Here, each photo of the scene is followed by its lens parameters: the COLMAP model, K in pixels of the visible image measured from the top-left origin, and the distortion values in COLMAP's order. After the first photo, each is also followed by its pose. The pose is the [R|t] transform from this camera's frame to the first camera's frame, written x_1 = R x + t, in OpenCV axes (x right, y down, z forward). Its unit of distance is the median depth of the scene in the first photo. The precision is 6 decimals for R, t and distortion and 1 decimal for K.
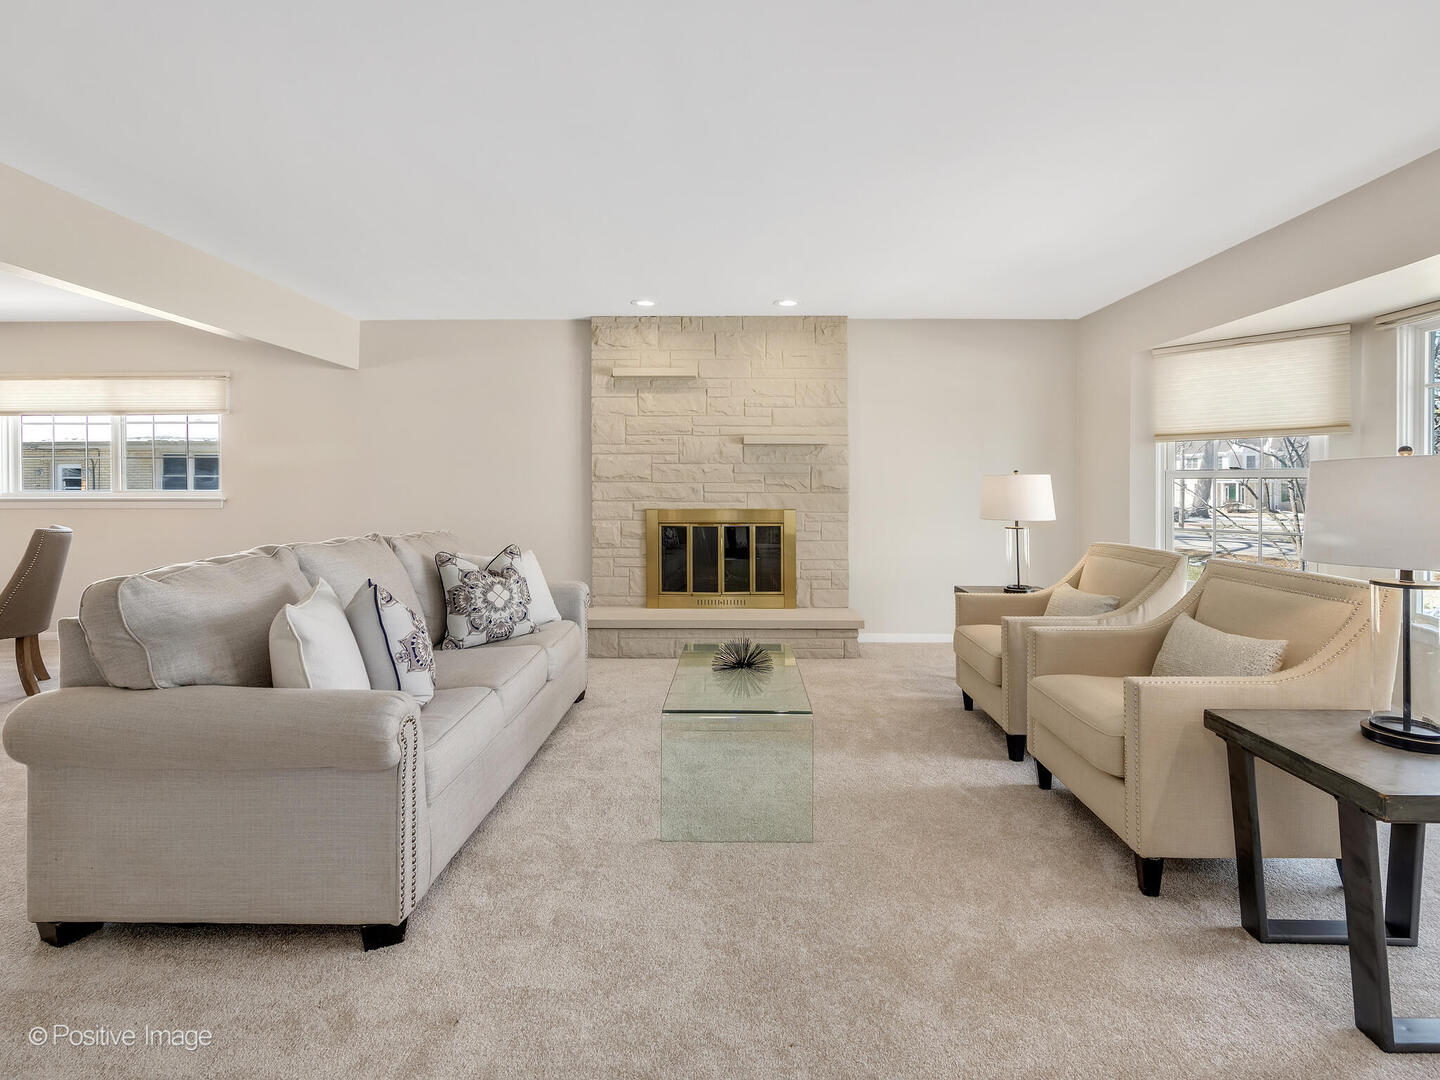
lens RADIAL K [[661.5, 0, 786.9], [0, 661.5, 503.5], [0, 0, 1]] dist [-0.003092, 0.000583]
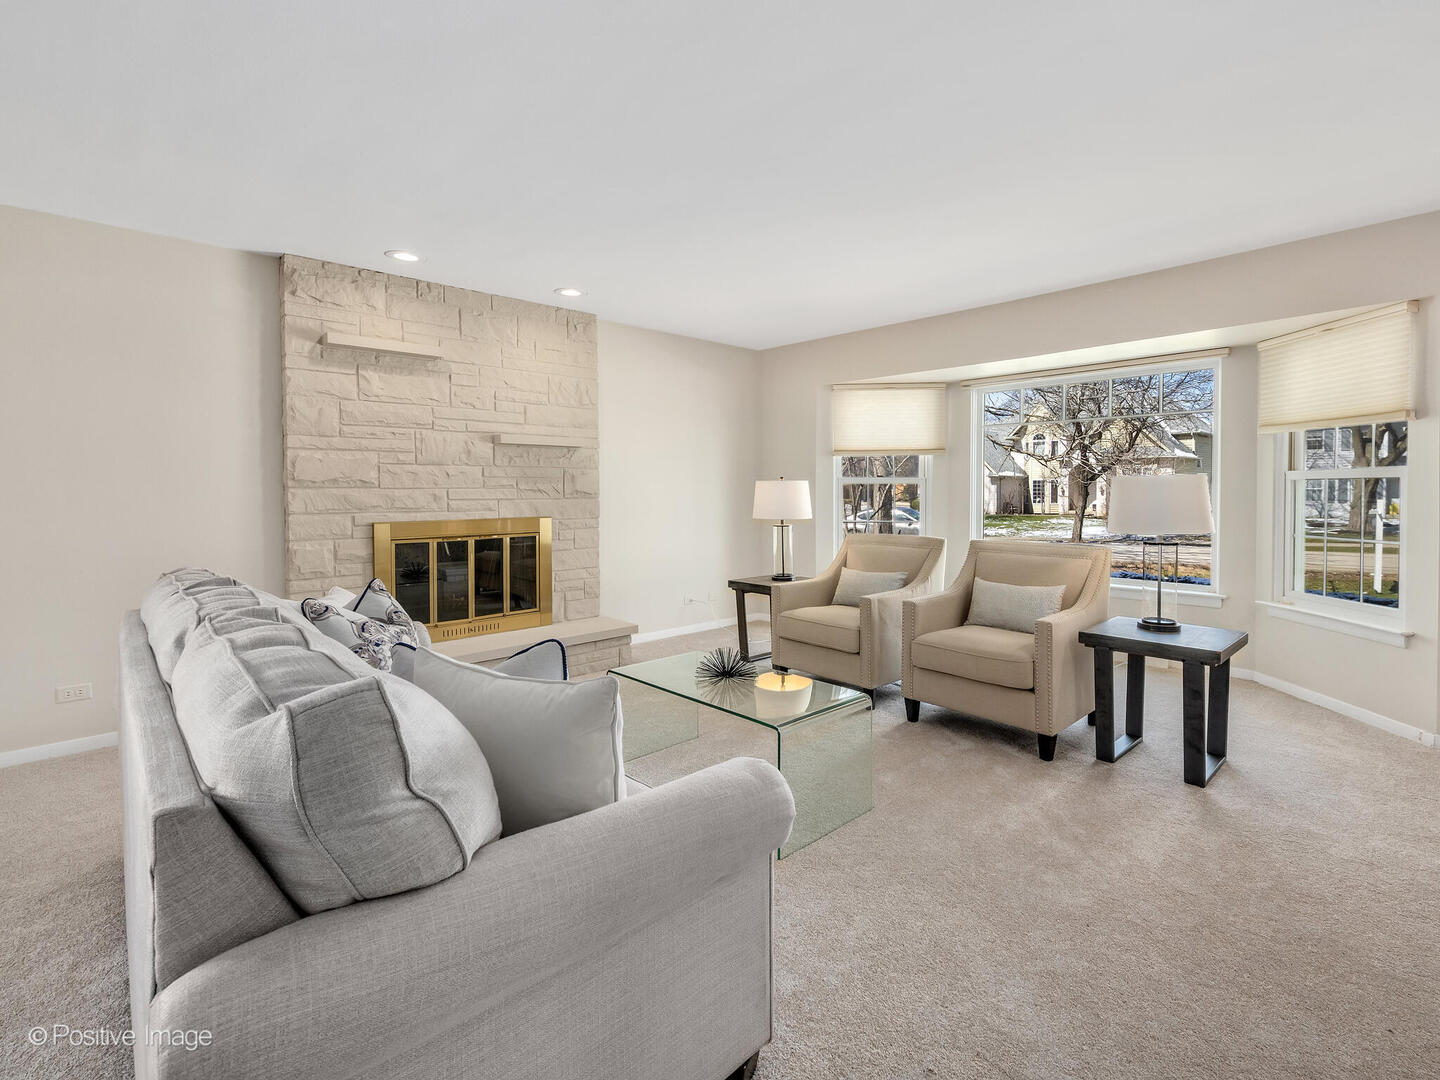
lens RADIAL K [[661.5, 0, 708.6], [0, 661.5, 518.7], [0, 0, 1]] dist [-0.003092, 0.000583]
pose [[0.742646, -0.035270, 0.668754, -0.438711], [0.022370, 0.999361, 0.027865, -0.009240], [-0.669310, -0.005733, 0.742961, 0.171041]]
